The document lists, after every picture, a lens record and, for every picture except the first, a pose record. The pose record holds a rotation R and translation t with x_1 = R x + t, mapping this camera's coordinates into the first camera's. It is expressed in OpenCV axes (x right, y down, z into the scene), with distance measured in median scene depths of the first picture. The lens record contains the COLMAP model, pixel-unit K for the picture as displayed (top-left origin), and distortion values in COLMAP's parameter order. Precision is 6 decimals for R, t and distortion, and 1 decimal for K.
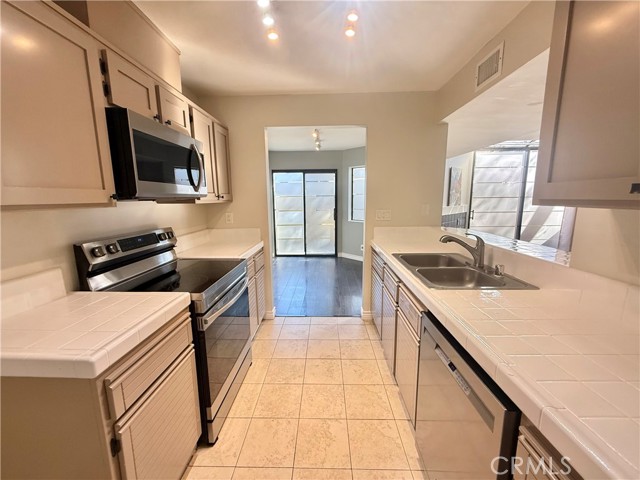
lens RADIAL K [[250.1, 0, 320.0], [0, 250.1, 240.0], [0, 0, 1]] dist [0.000014, 0.000010]
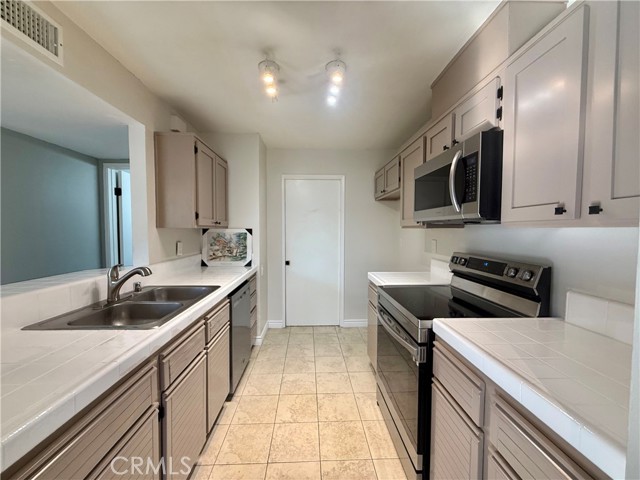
lens RADIAL K [[250.1, 0, 320.0], [0, 250.1, 240.0], [0, 0, 1]] dist [0.000014, 0.000010]
pose [[-0.997902, 0.008719, -0.064156, -0.028454], [-0.004439, 0.979345, 0.202149, -0.284363], [0.064594, 0.202009, -0.977251, 1.894741]]
